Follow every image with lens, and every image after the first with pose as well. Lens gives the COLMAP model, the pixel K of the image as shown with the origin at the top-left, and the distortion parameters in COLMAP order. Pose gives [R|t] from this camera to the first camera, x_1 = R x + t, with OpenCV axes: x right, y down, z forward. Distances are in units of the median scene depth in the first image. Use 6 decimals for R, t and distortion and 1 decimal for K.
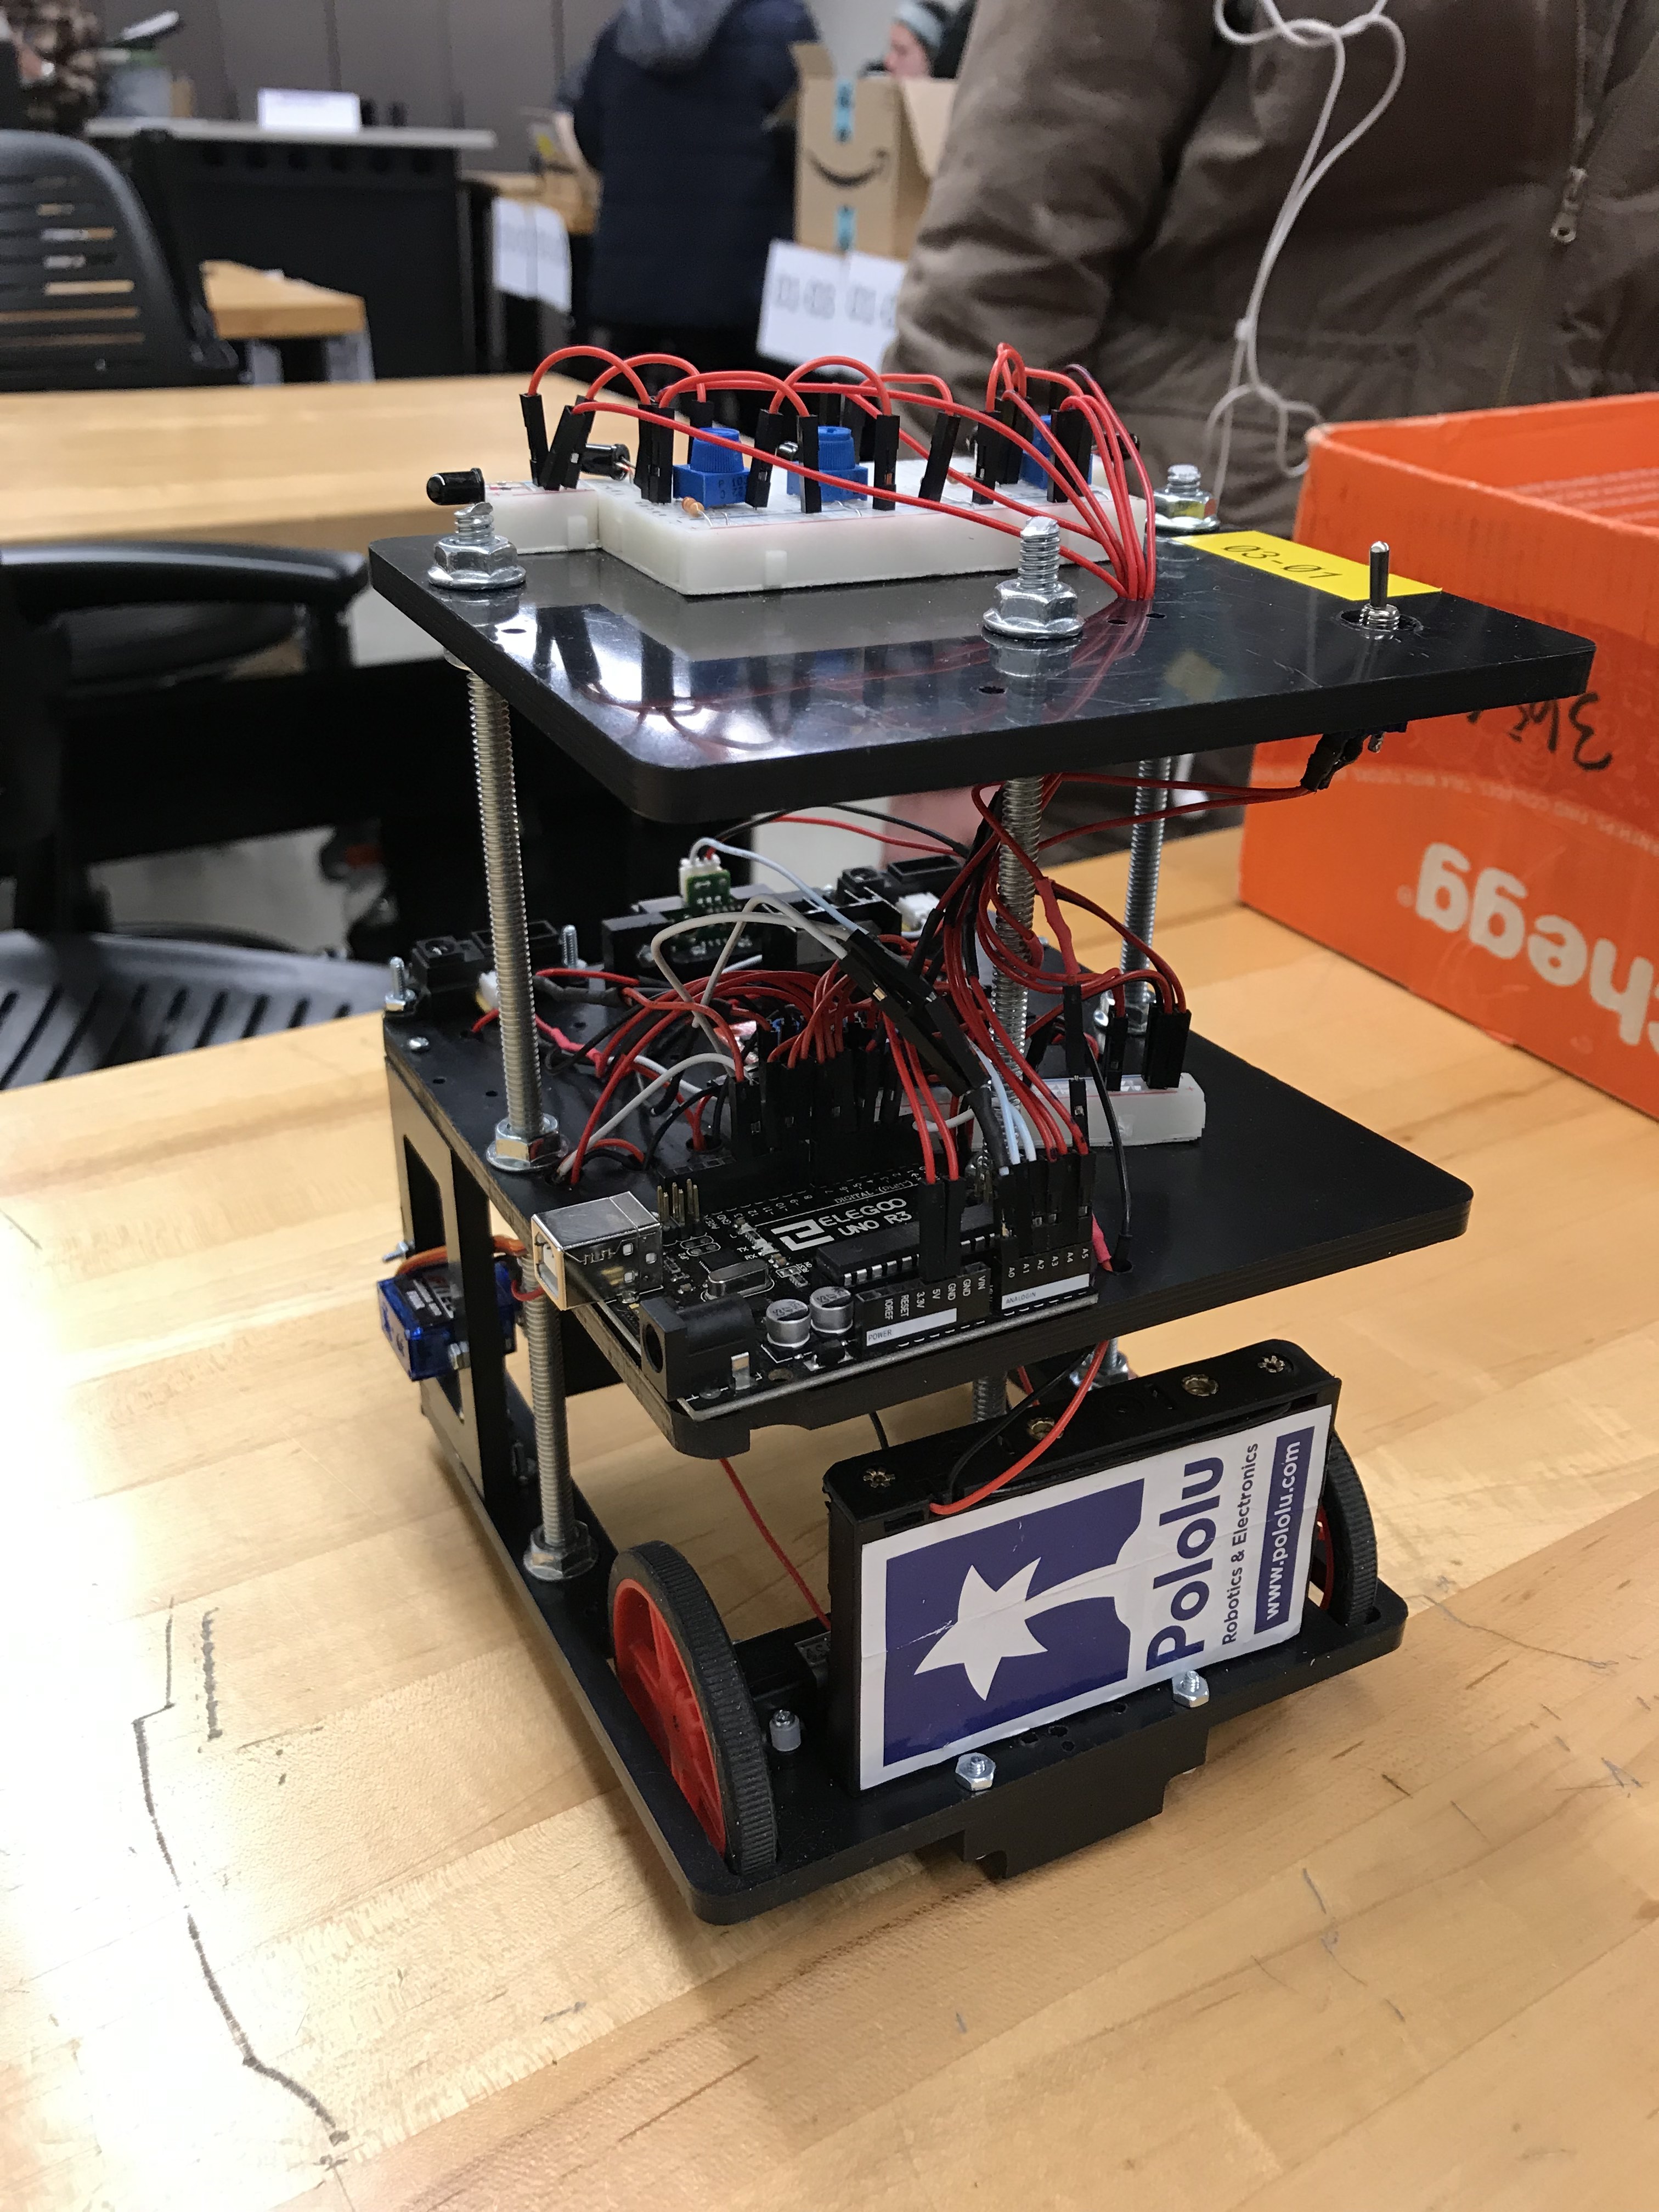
lens RADIAL K [[1965.6, 0, 831.7], [0, 1965.6, 1108.9], [0, 0, 1]] dist [0.038628, -0.002215]
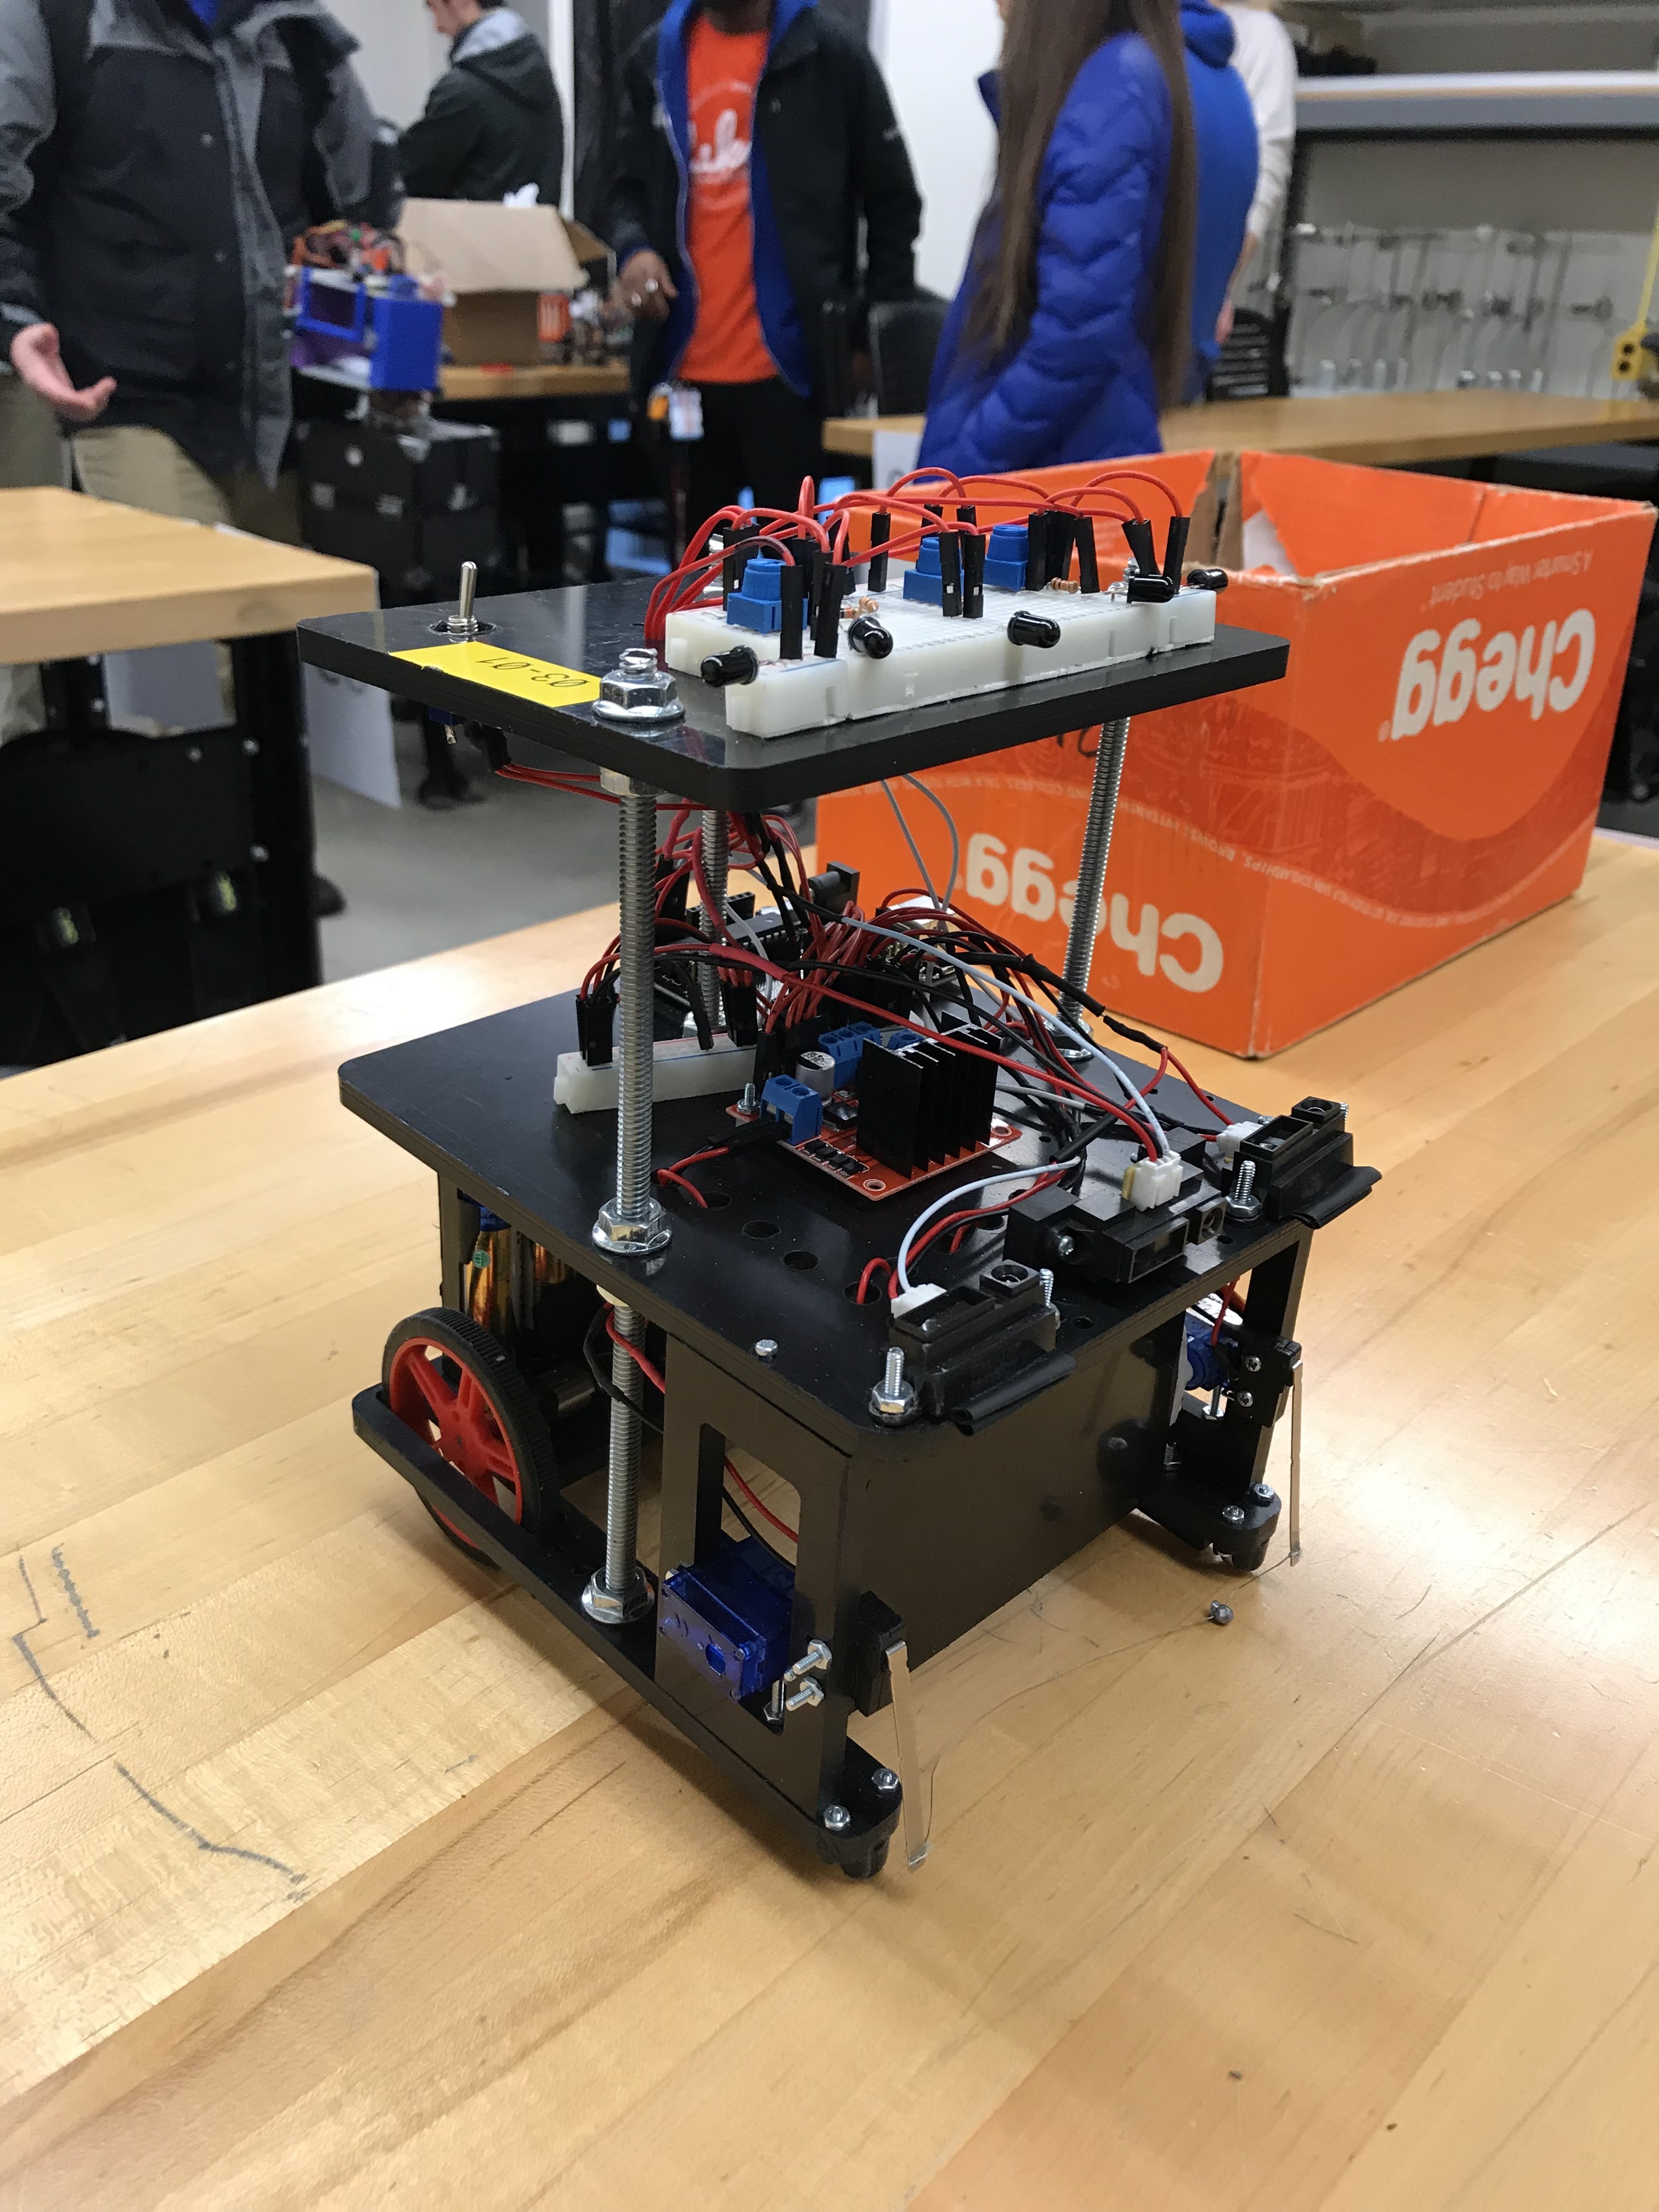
lens RADIAL K [[1965.6, 0, 828.3], [0, 1965.6, 1103.3], [0, 0, 1]] dist [0.038628, -0.002215]
pose [[0.966286, -0.108202, 0.233633, -0.095449], [0.119986, 0.992094, -0.036787, 0.074019], [-0.227805, 0.063580, 0.971629, -0.163843]]
